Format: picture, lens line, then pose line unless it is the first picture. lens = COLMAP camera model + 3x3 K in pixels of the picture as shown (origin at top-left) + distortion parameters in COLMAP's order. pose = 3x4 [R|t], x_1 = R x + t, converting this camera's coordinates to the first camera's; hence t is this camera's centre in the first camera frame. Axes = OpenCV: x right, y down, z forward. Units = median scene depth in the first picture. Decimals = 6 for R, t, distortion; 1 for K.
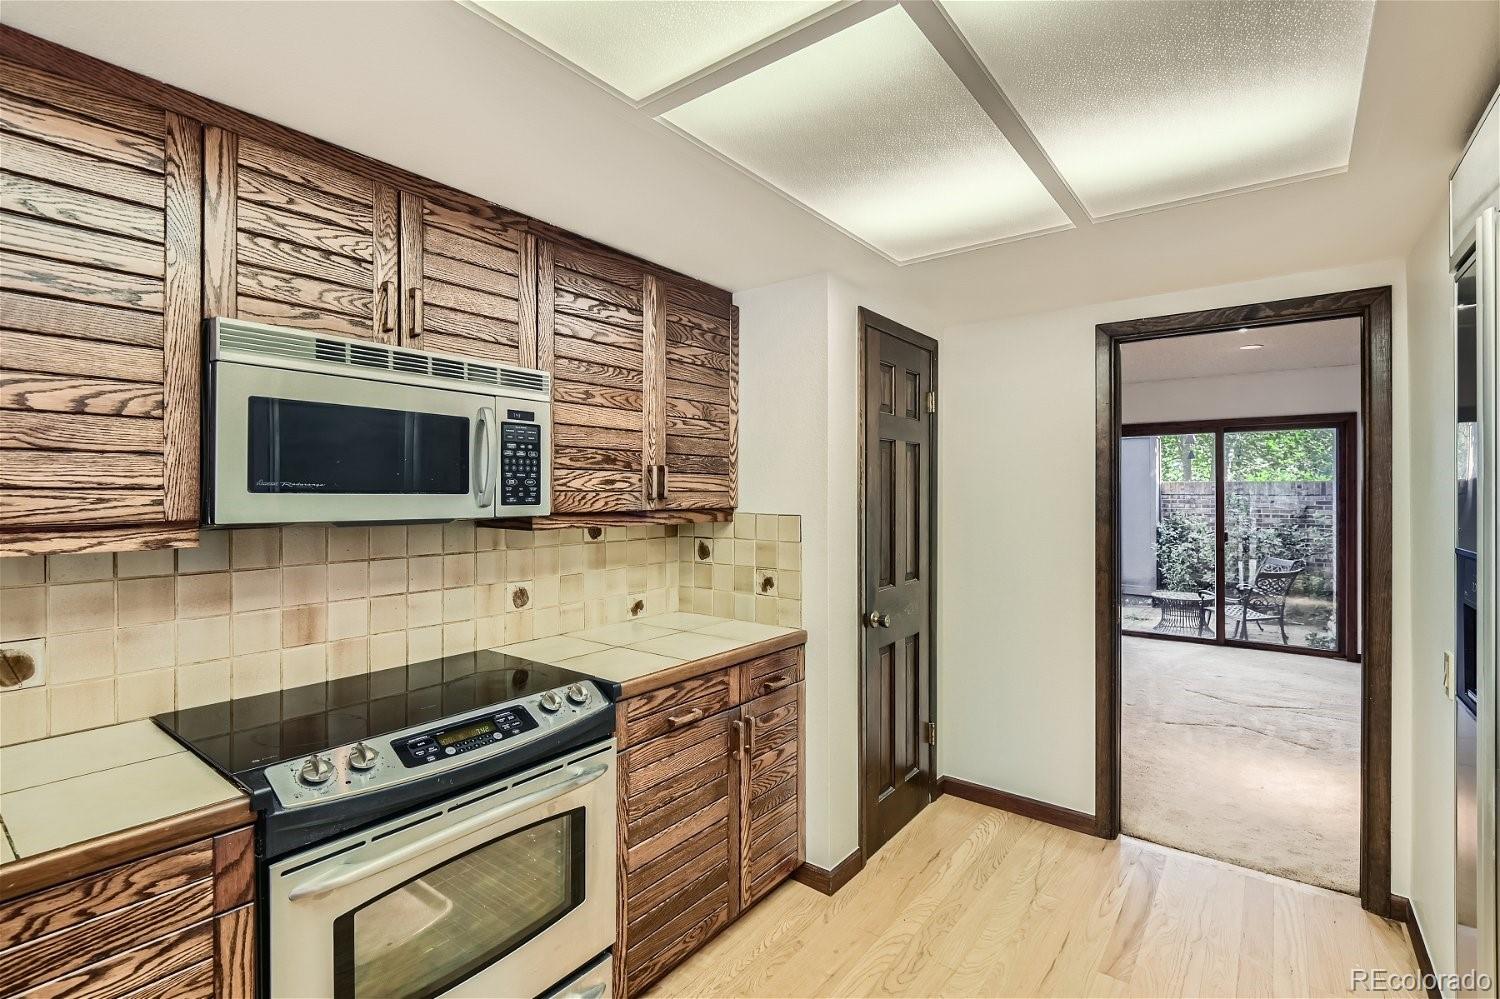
lens RADIAL K [[694.9, 0, 741.7], [0, 694.9, 492.0], [0, 0, 1]] dist [-0.009359, -0.001190]
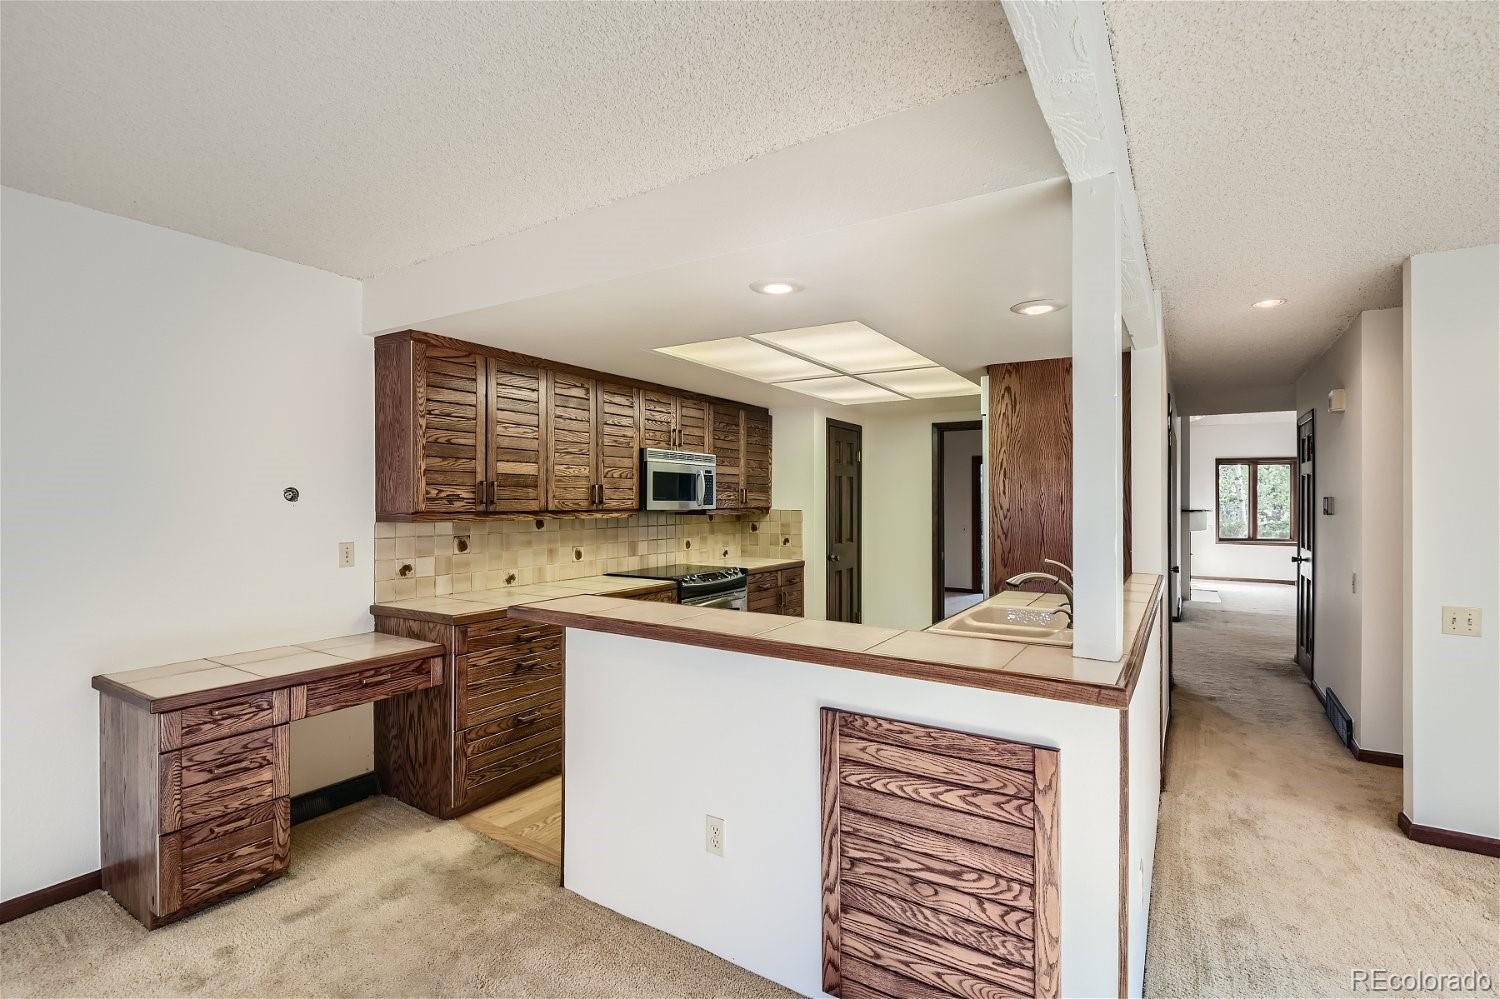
lens RADIAL K [[694.9, 0, 749.3], [0, 694.9, 500.9], [0, 0, 1]] dist [-0.009359, -0.001190]
pose [[0.995189, -0.001467, 0.097959, -0.343426], [0.001402, 0.999999, 0.000733, 0.000842], [-0.097960, -0.000592, 0.995190, -1.388815]]
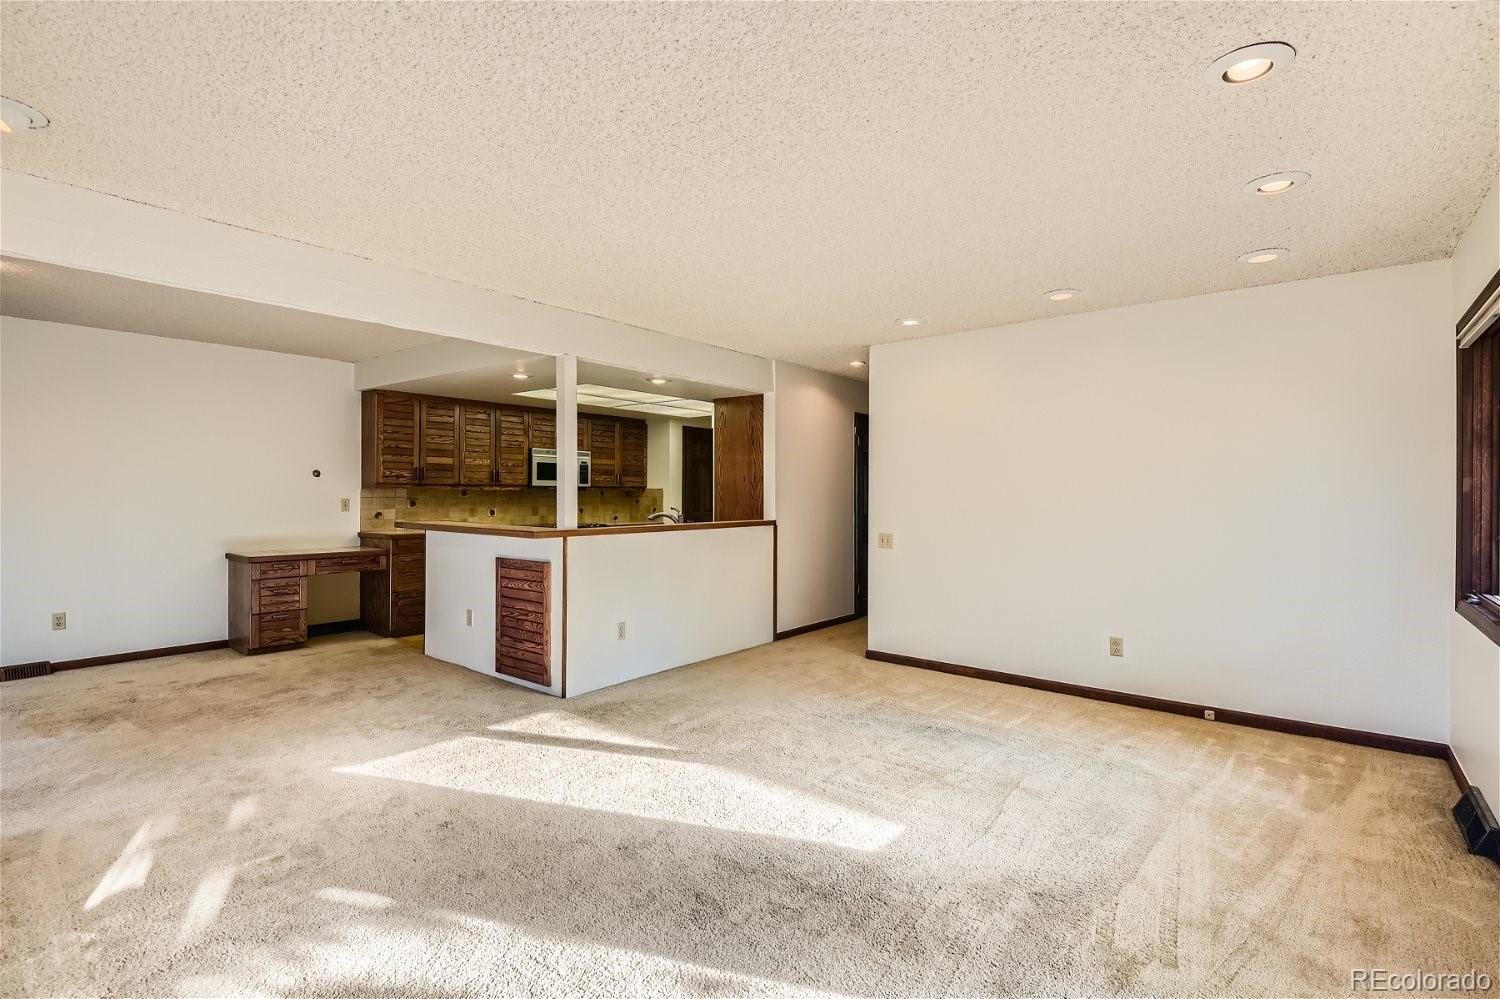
lens RADIAL K [[694.9, 0, 752.1], [0, 694.9, 498.7], [0, 0, 1]] dist [-0.009359, -0.001190]
pose [[0.999969, 0.001584, -0.007655, 0.598731], [-0.001528, 0.999972, 0.007326, 0.061950], [0.007666, -0.007315, 0.999944, -2.615871]]
